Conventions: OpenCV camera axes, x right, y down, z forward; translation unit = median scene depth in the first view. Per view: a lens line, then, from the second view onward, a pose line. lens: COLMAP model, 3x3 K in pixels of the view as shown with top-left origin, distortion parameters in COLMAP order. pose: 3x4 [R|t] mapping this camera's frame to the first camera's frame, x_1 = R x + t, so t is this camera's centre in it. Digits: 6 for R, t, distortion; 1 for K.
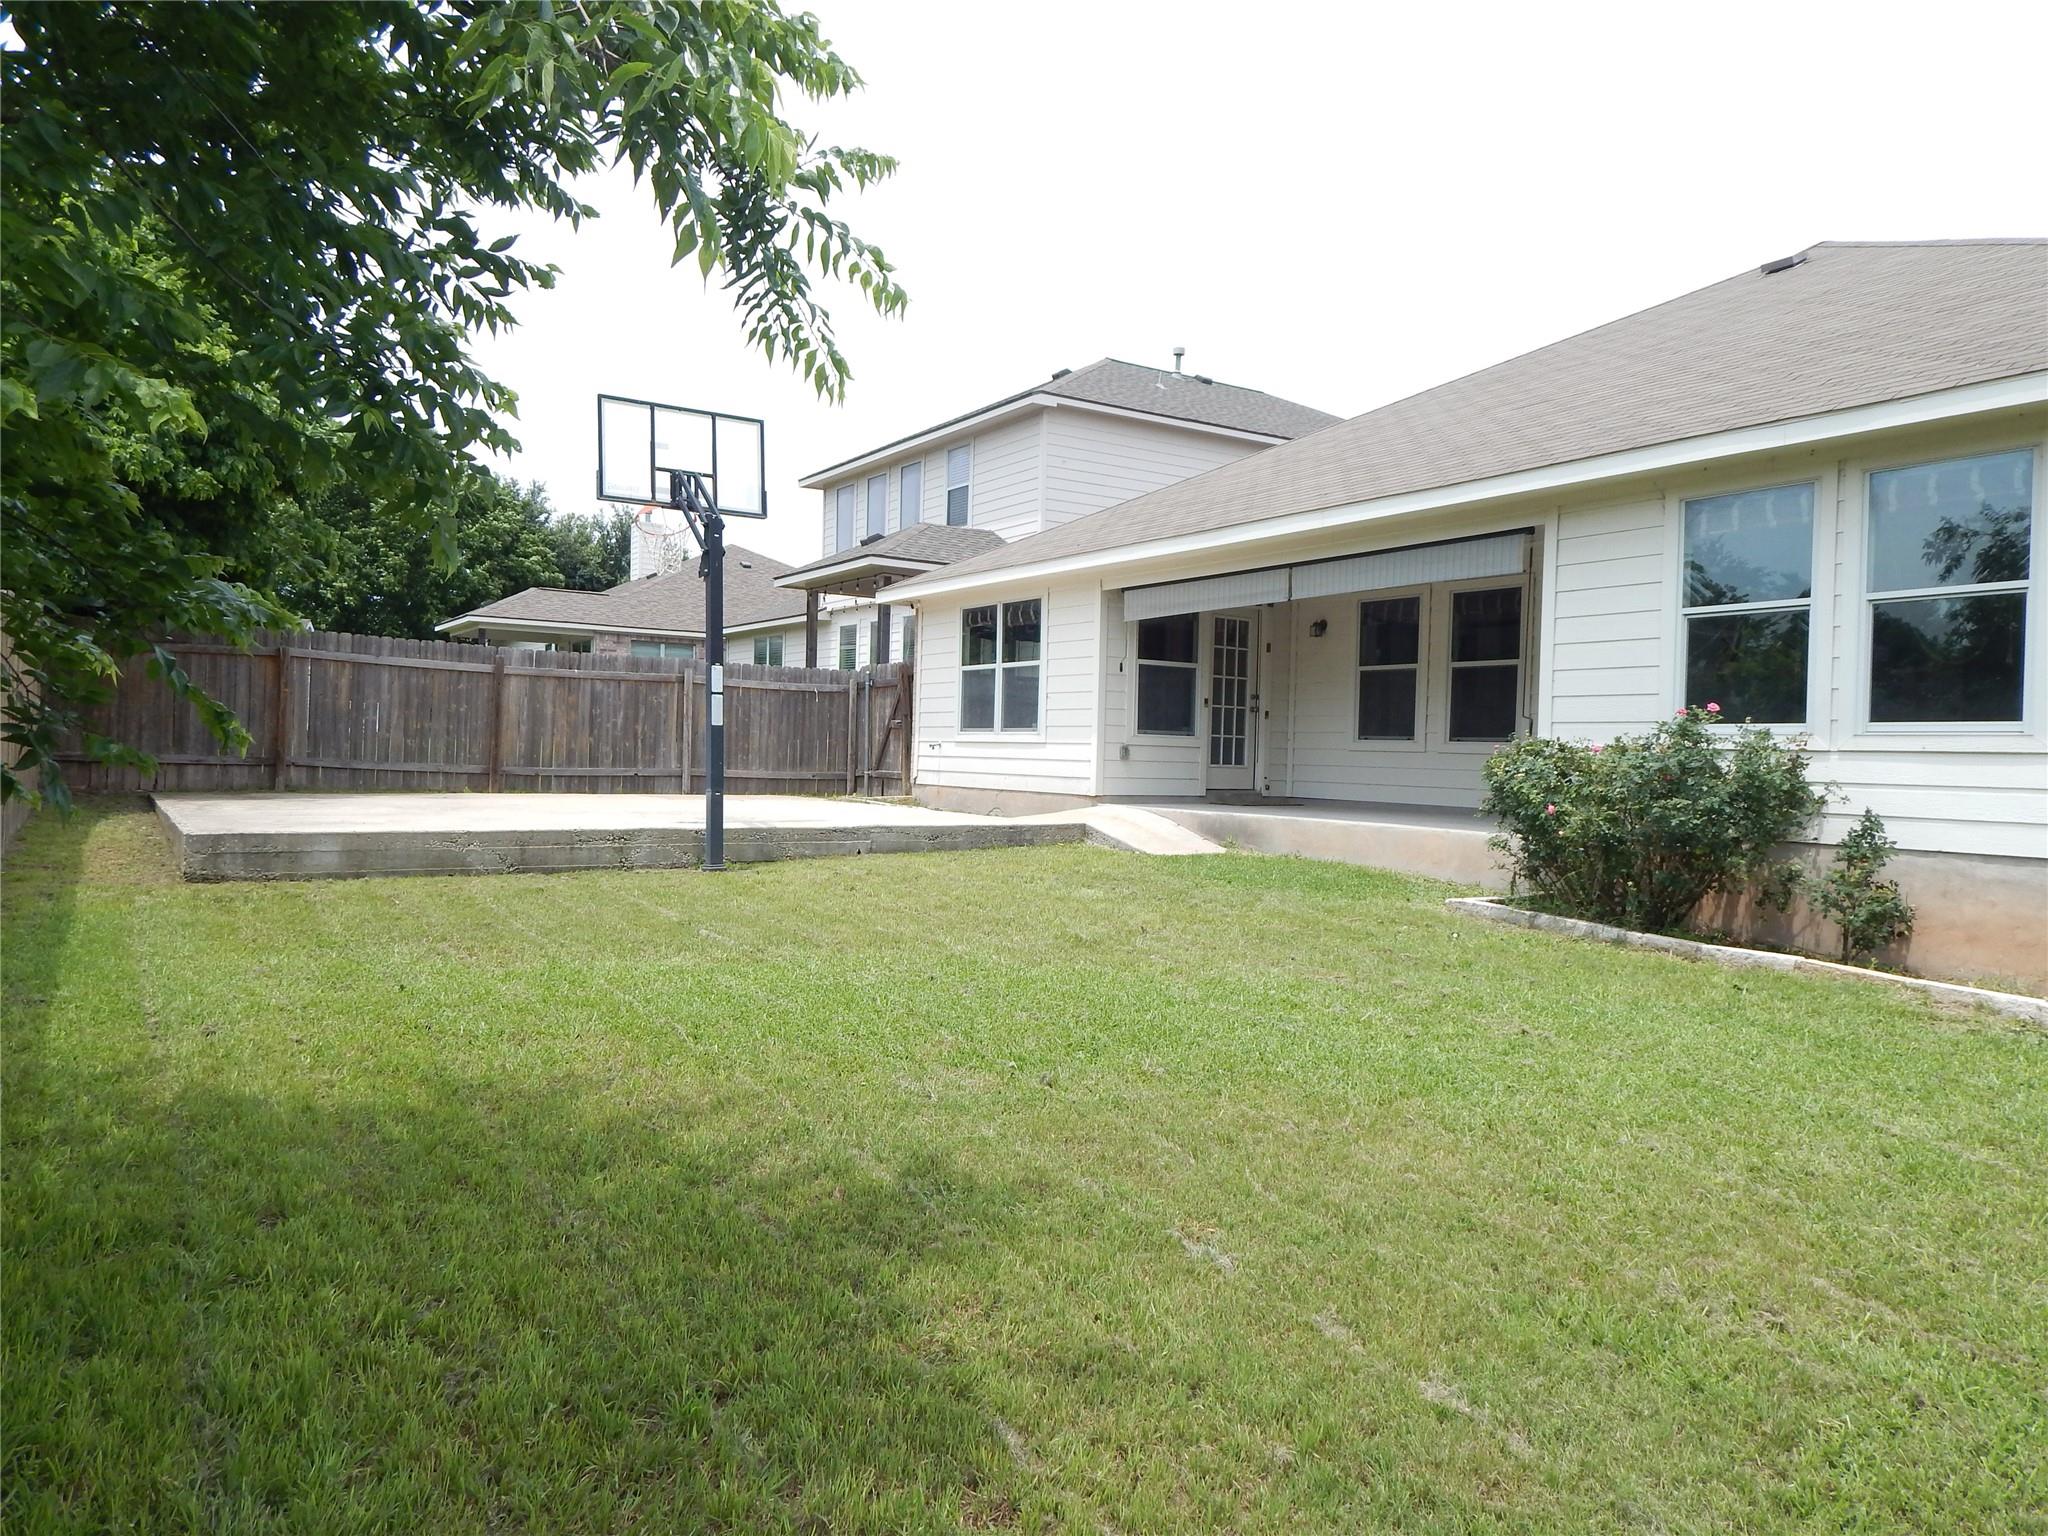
lens RADIAL K [[1431.7, 0, 1024.0], [0, 1431.7, 768.0], [0, 0, 1]] dist [0.039277, 0.002158]
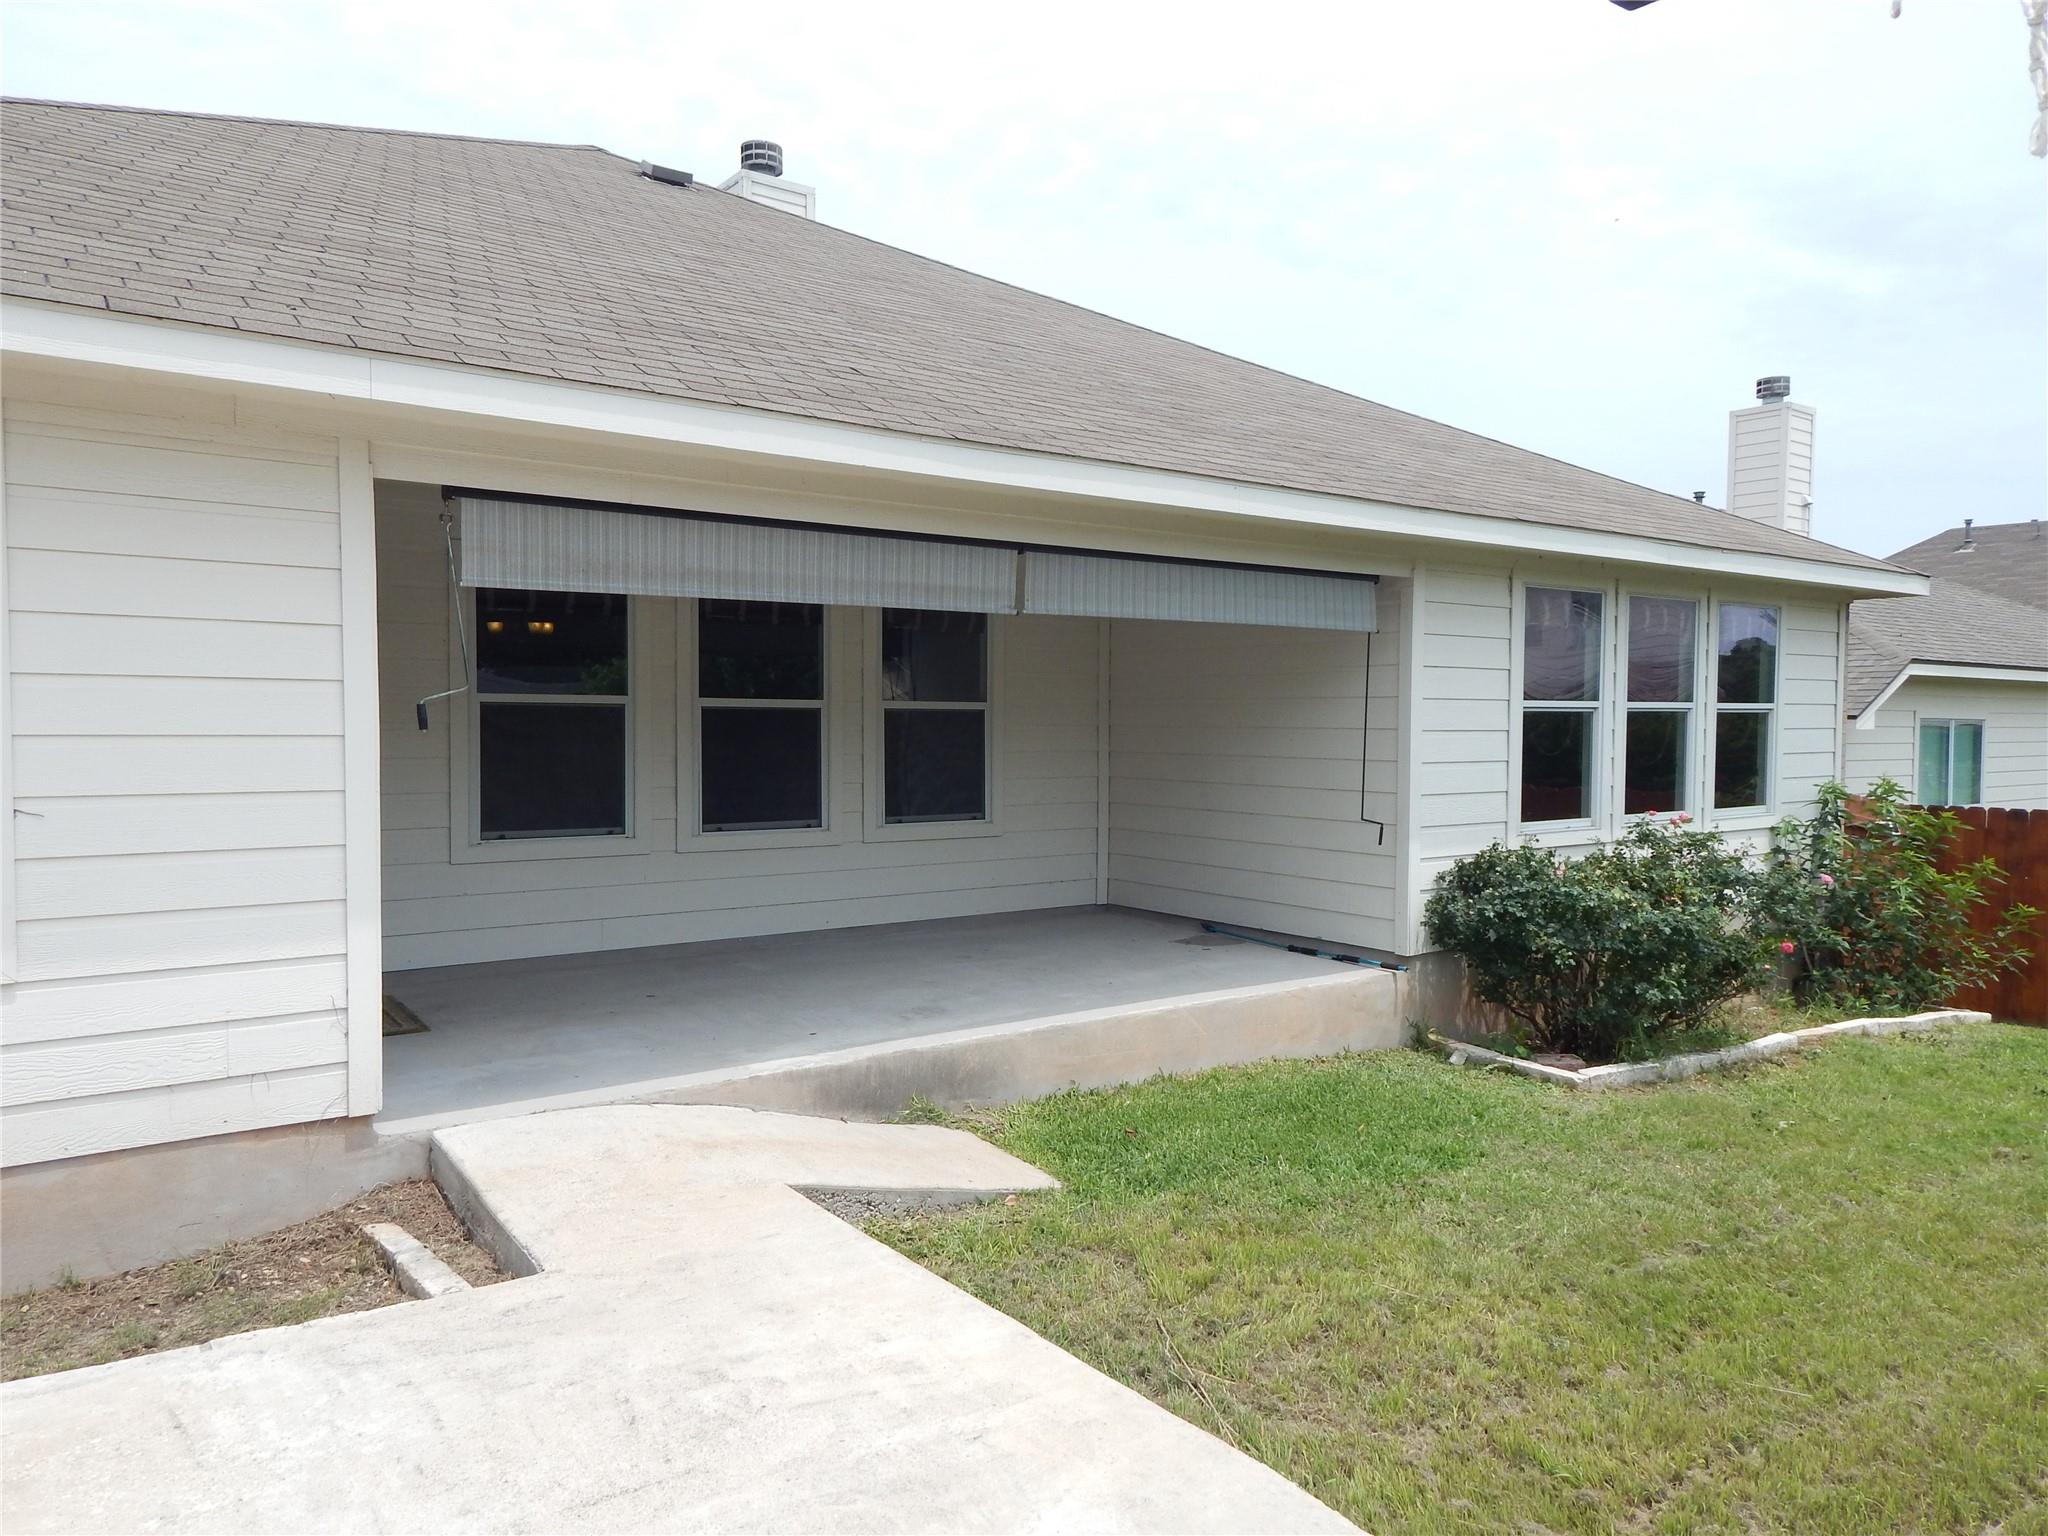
lens RADIAL K [[1431.7, 0, 1024.0], [0, 1431.7, 768.0], [0, 0, 1]] dist [0.039277, 0.002158]
pose [[-0.048841, -0.061915, 0.996886, -0.360280], [-0.002851, 0.998081, 0.061850, -0.093115], [-0.998803, 0.000179, -0.048924, 1.039048]]
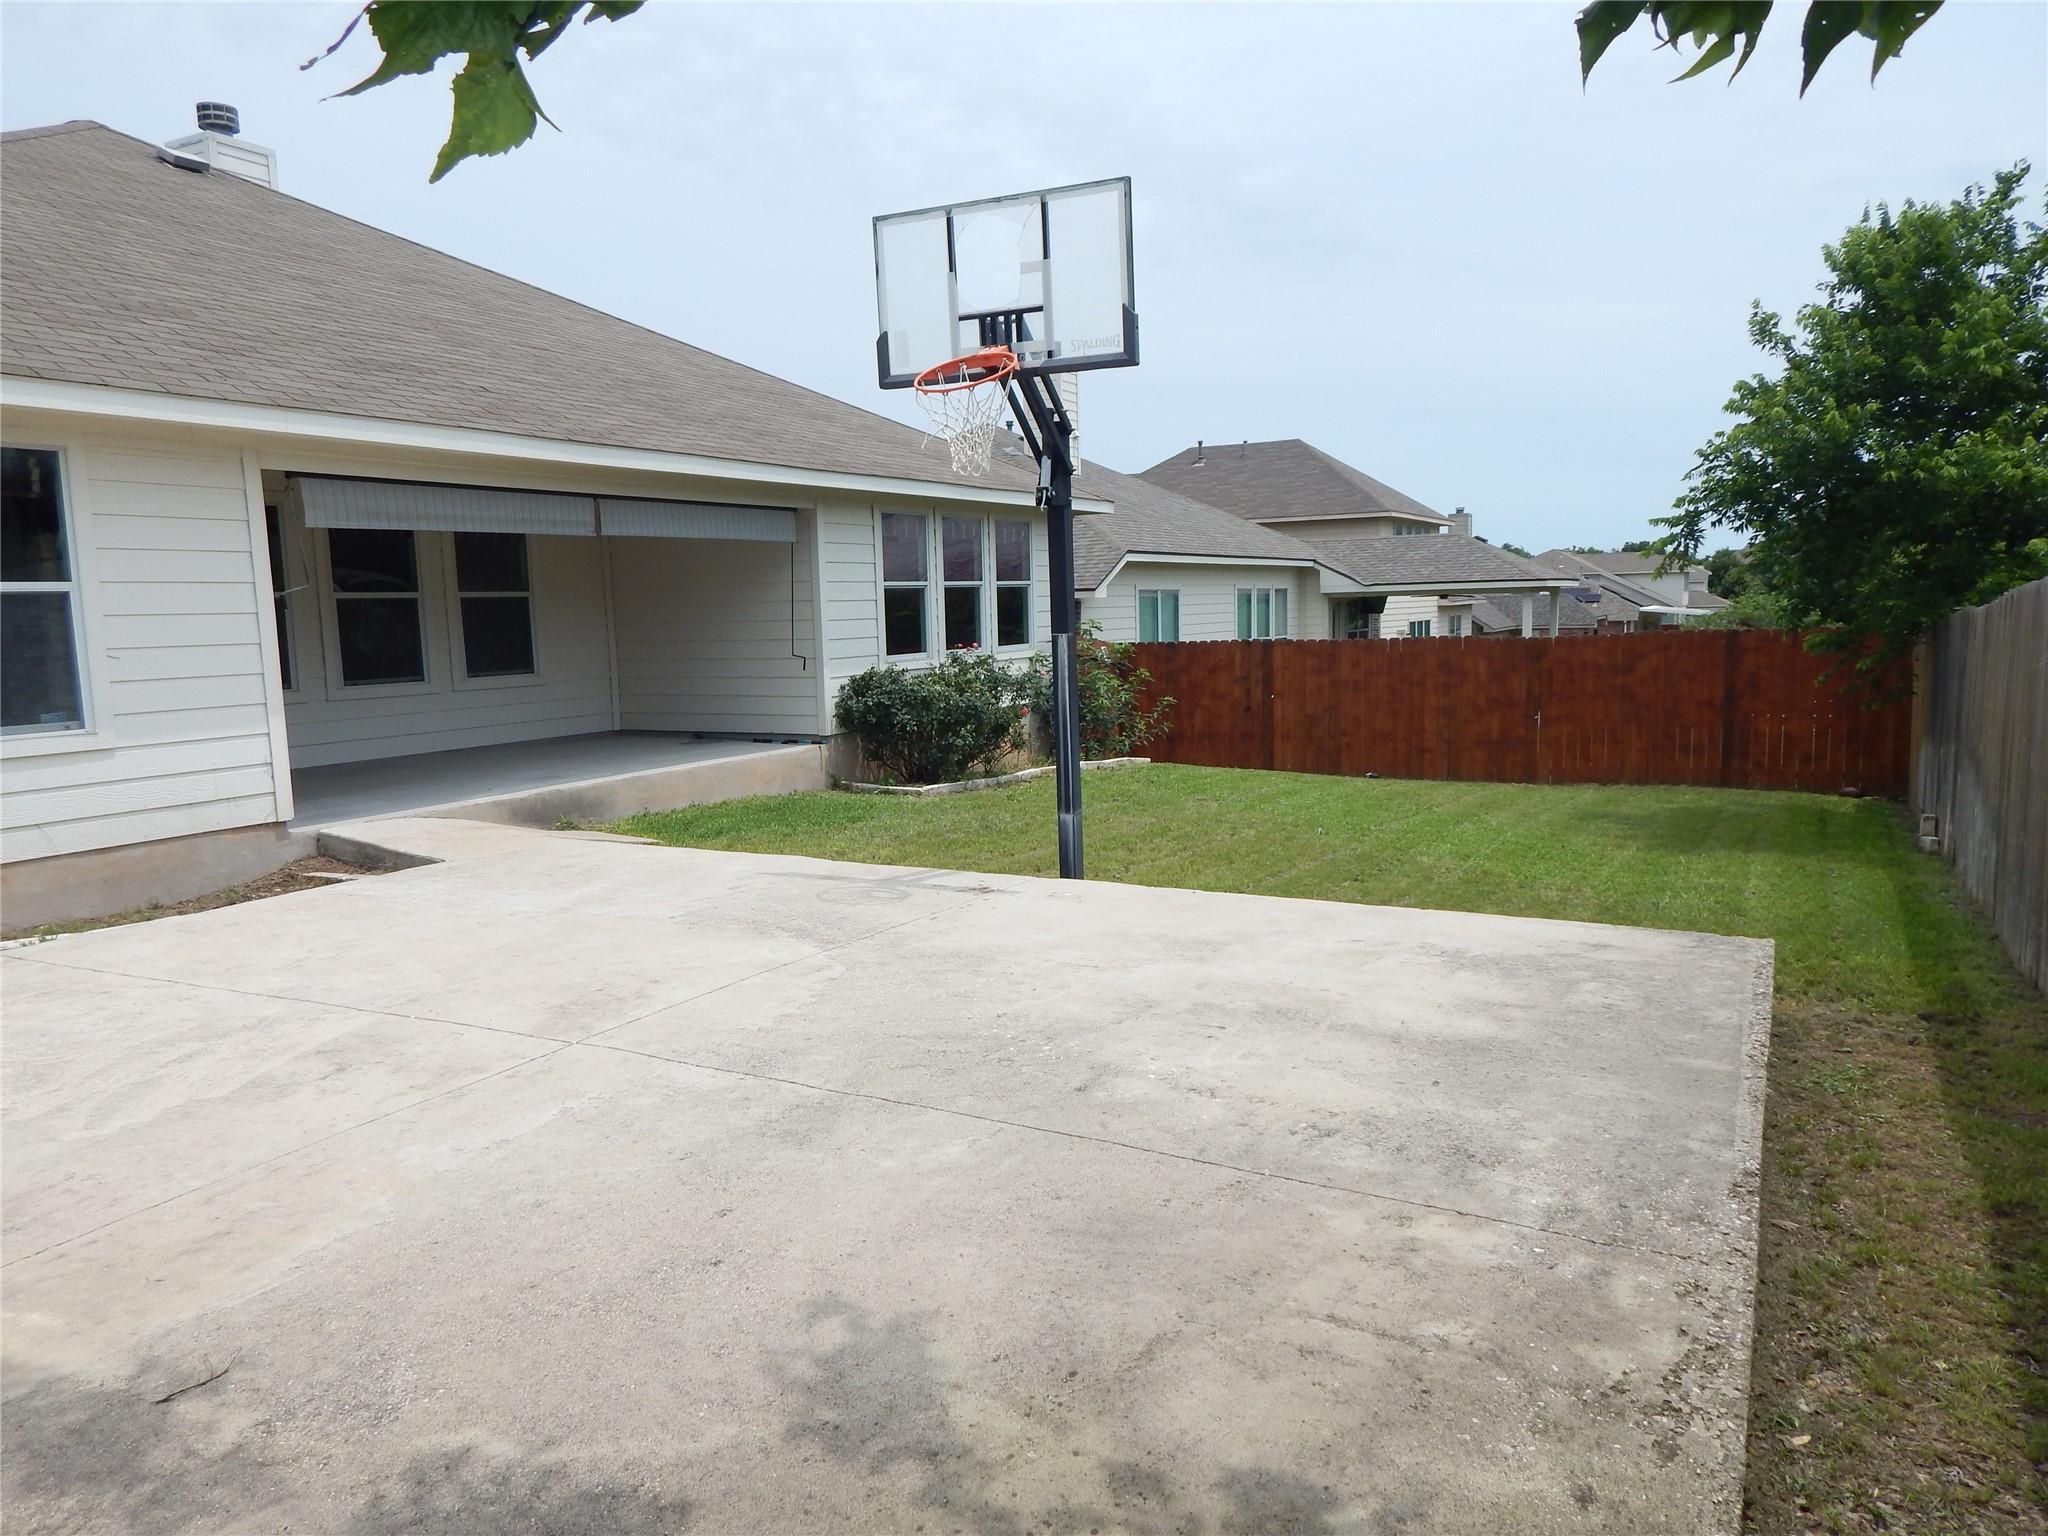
lens RADIAL K [[1415.9, 0, 1024.0], [0, 1415.9, 768.0], [0, 0, 1]] dist [0.026675, -0.003228]
pose [[-0.454166, -0.115630, 0.883382, -0.774280], [0.020318, 0.989940, 0.140024, -0.091989], [-0.890685, 0.081543, -0.447247, 1.193469]]
